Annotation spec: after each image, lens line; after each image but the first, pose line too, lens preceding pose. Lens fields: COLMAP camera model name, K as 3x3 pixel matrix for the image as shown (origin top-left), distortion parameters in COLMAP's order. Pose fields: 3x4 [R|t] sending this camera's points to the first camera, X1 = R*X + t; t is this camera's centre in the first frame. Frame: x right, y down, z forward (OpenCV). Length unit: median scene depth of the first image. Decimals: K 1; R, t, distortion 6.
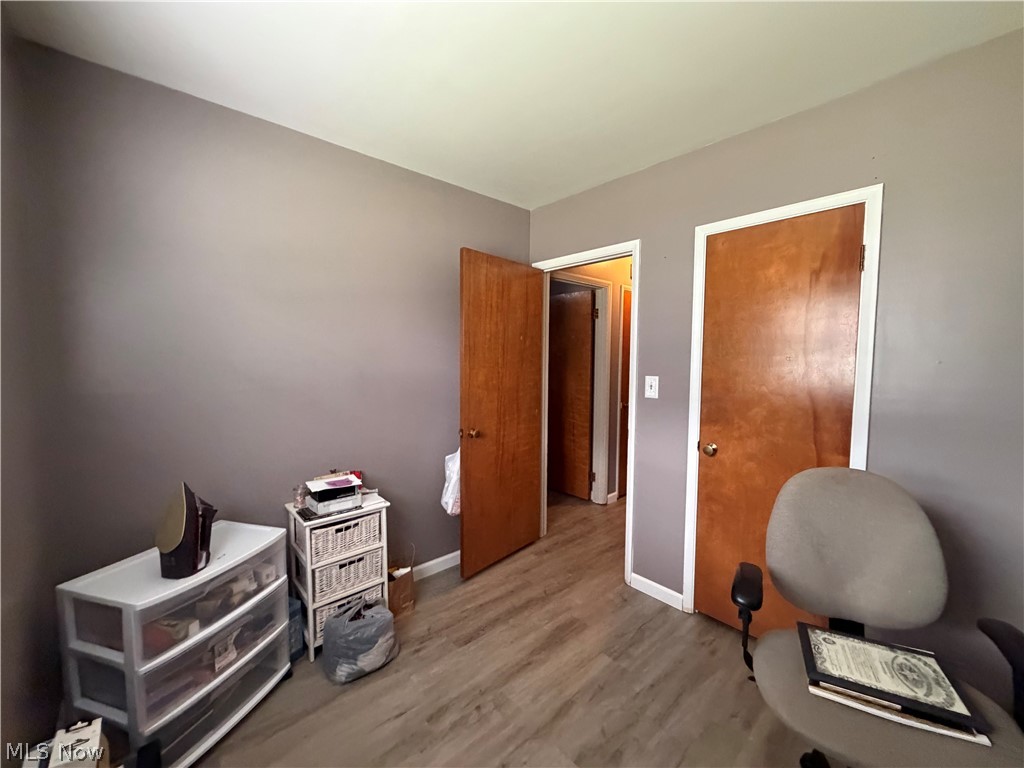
lens RADIAL K [[407.9, 0, 511.7], [0, 407.9, 383.6], [0, 0, 1]] dist [-0.001195, 0.000363]
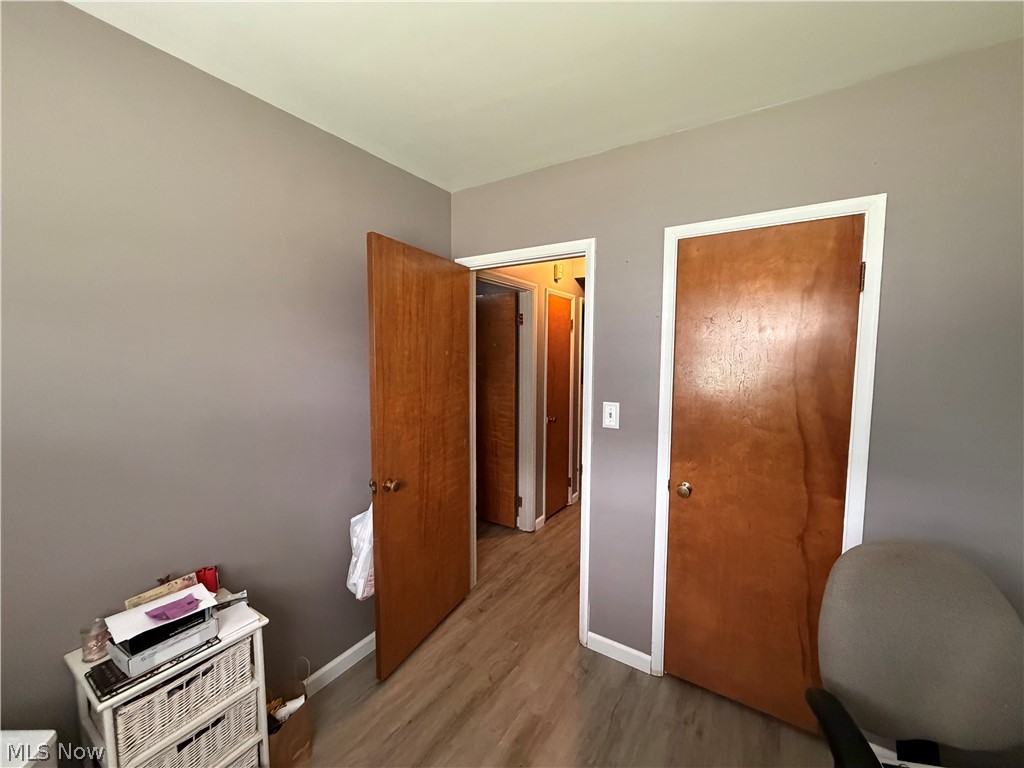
lens RADIAL K [[407.9, 0, 511.5], [0, 407.9, 385.2], [0, 0, 1]] dist [-0.001195, 0.000363]
pose [[0.965543, -0.022068, 0.259308, -0.073593], [0.018089, 0.999679, 0.017723, -0.072679], [-0.259616, -0.012422, 0.965632, 0.240845]]
